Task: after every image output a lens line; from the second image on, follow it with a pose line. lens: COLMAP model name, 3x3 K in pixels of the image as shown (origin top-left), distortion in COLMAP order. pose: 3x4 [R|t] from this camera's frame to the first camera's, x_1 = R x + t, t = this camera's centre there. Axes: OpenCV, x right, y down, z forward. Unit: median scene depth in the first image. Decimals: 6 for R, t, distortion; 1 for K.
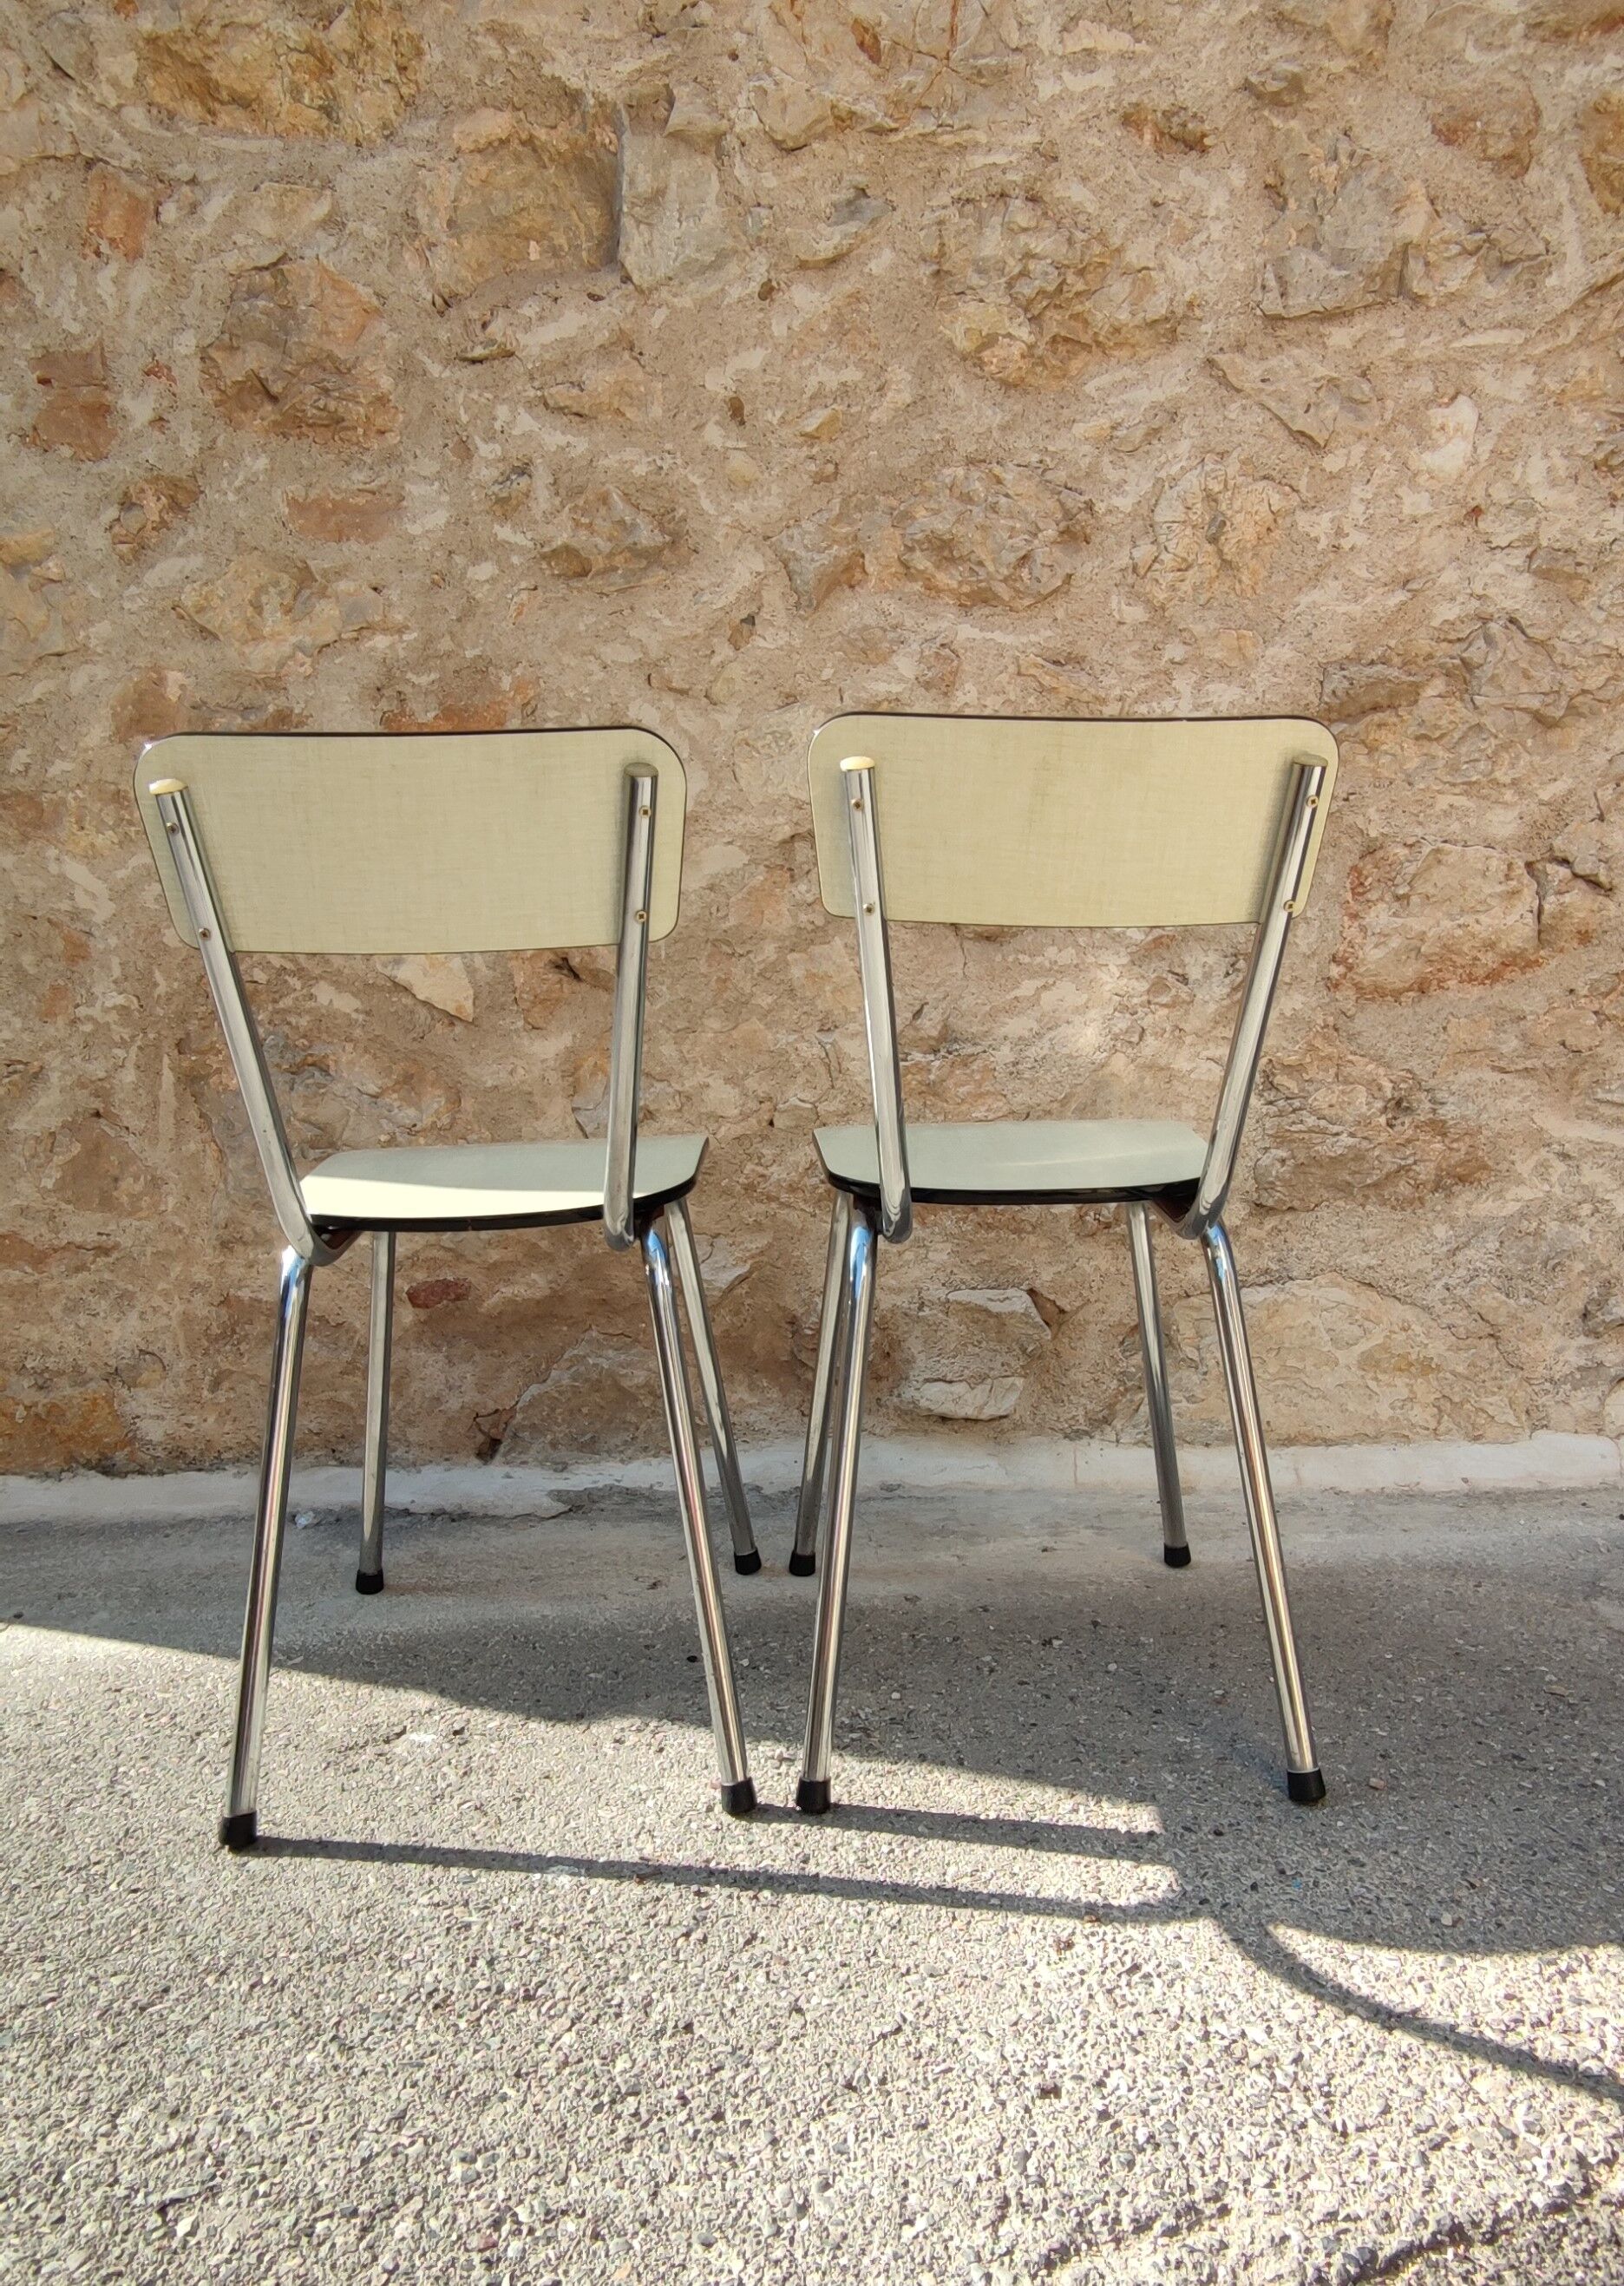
lens RADIAL K [[1475.0, 0, 814.9], [0, 1475.0, 1212.7], [0, 0, 1]] dist [0.036637, -0.037081]
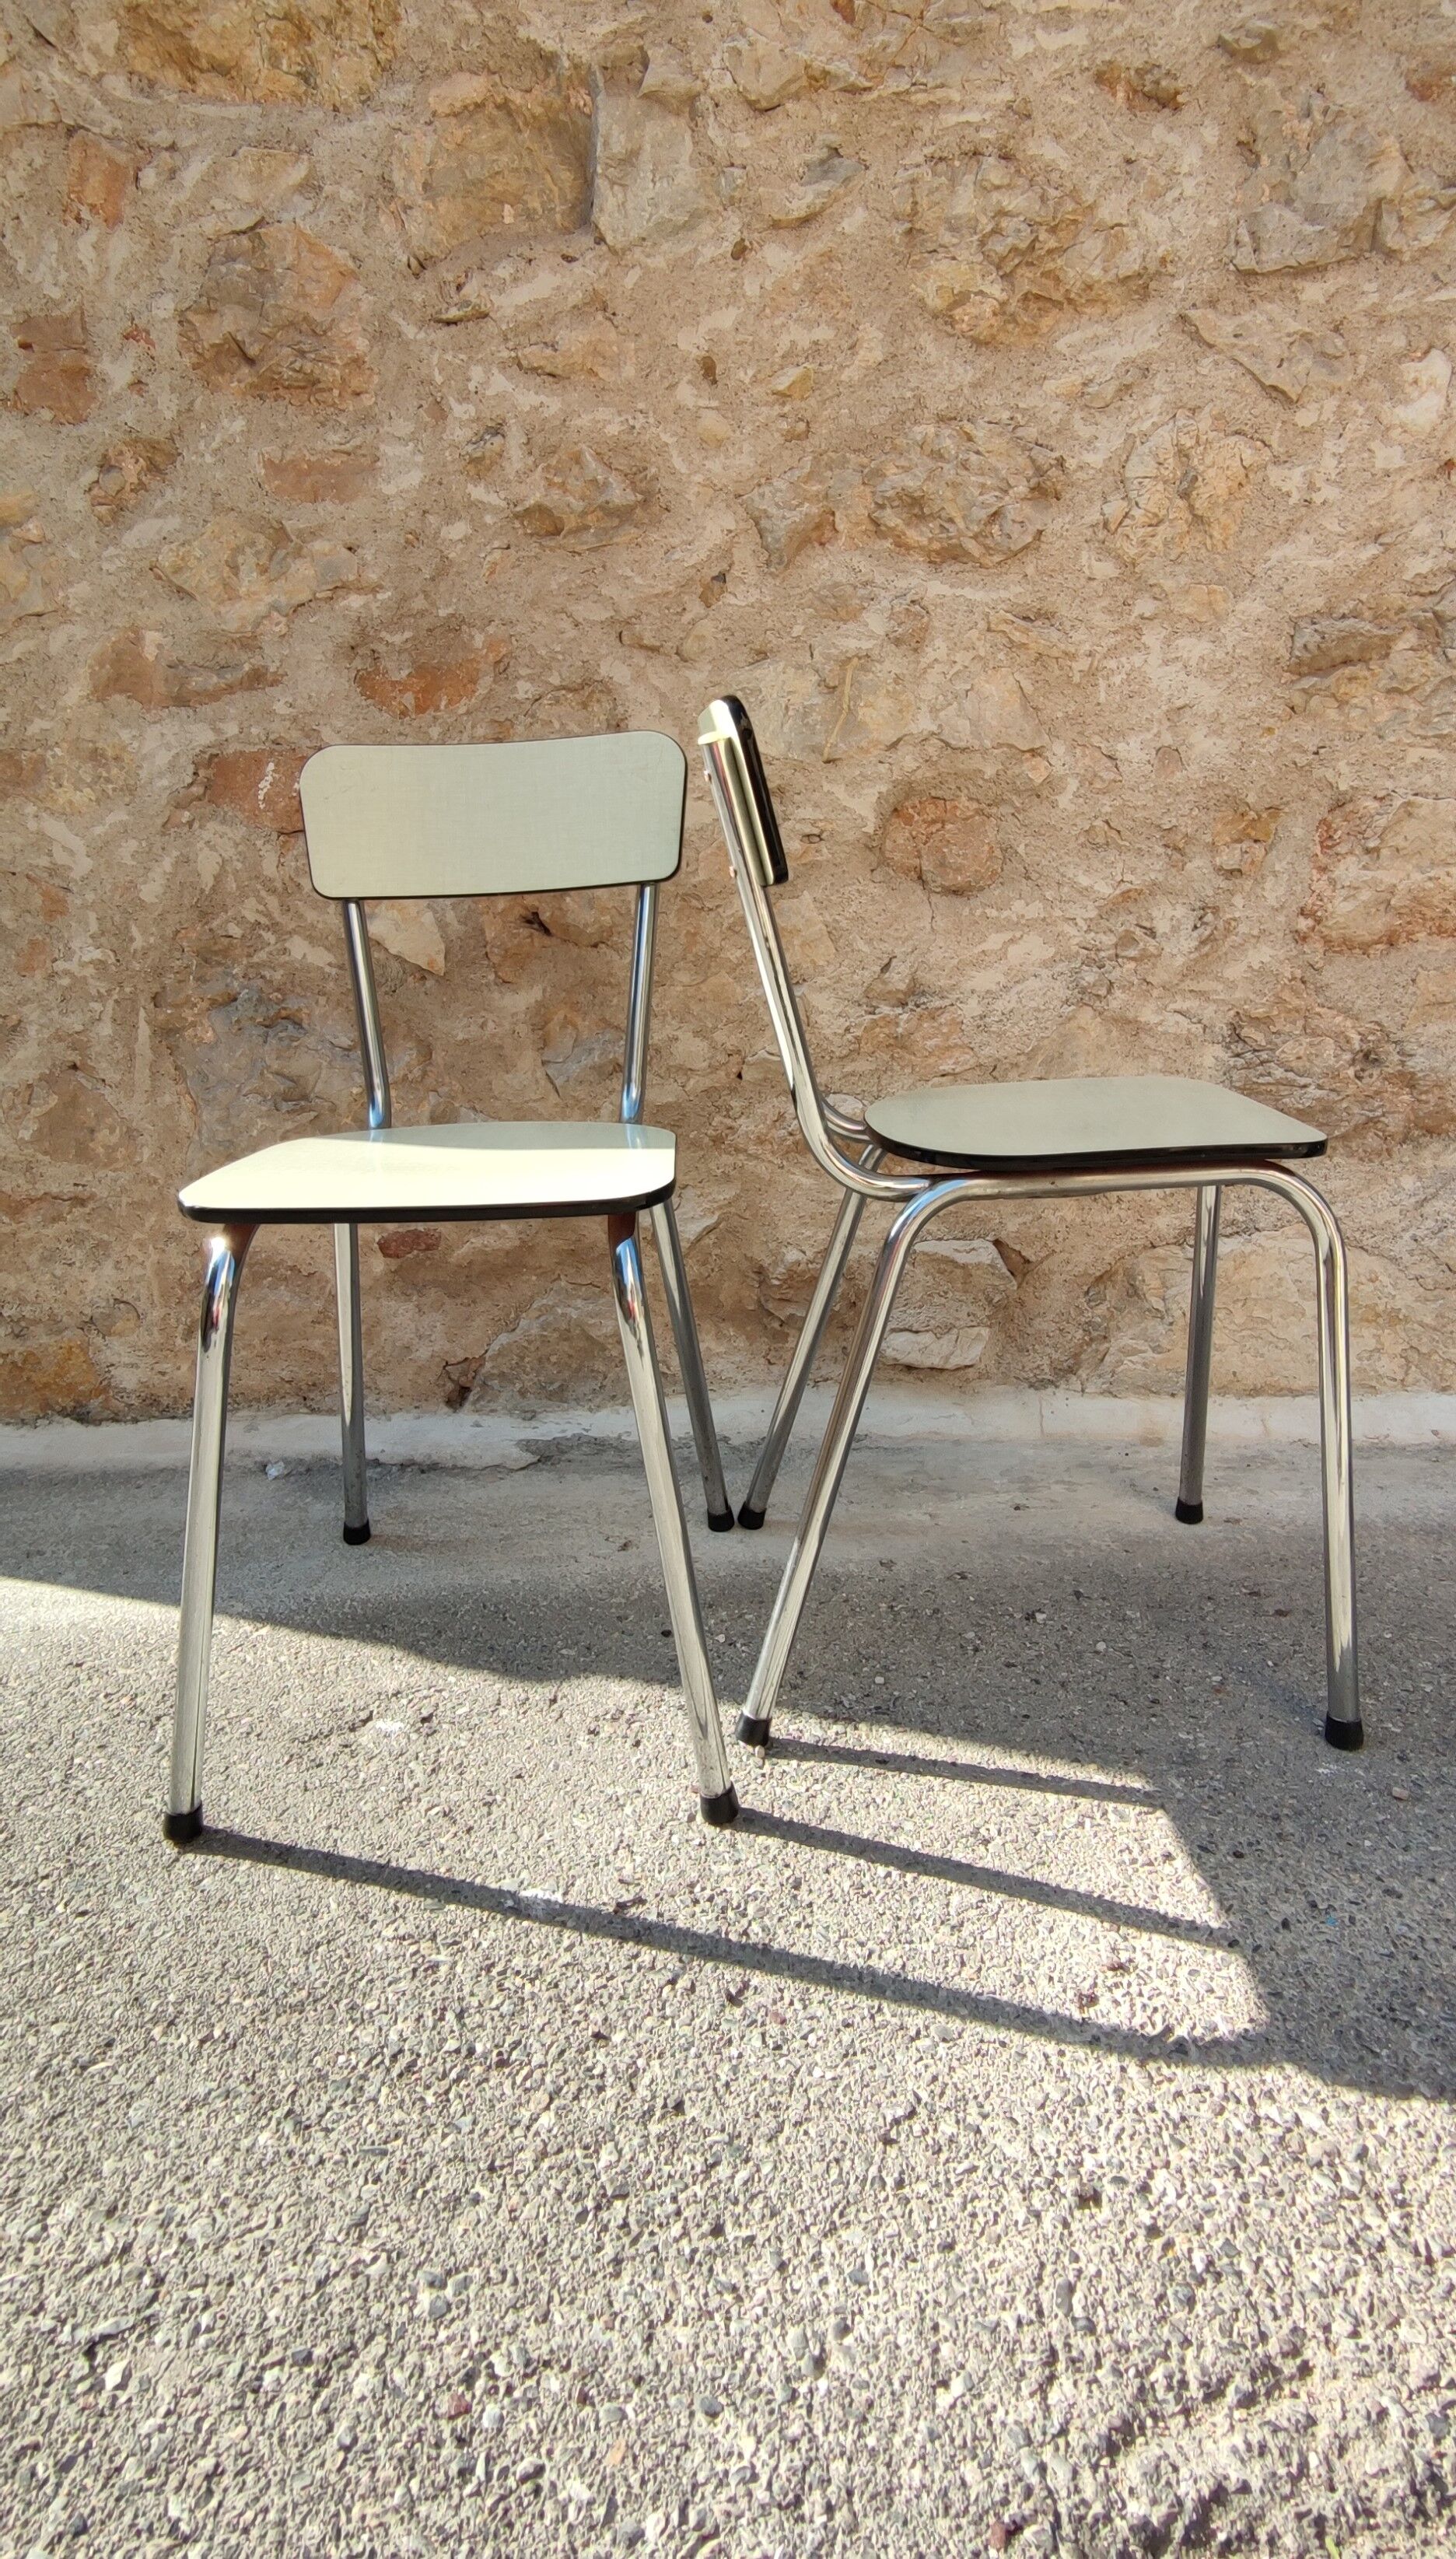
lens RADIAL K [[1340.0, 0, 735.8], [0, 1340.0, 1113.0], [0, 0, 1]] dist [0.044189, -0.042416]
pose [[0.999911, 0.000677, -0.013306, -0.022595], [-0.000868, 0.999896, -0.014376, -0.024399], [0.013295, 0.014386, 0.999808, 0.094912]]
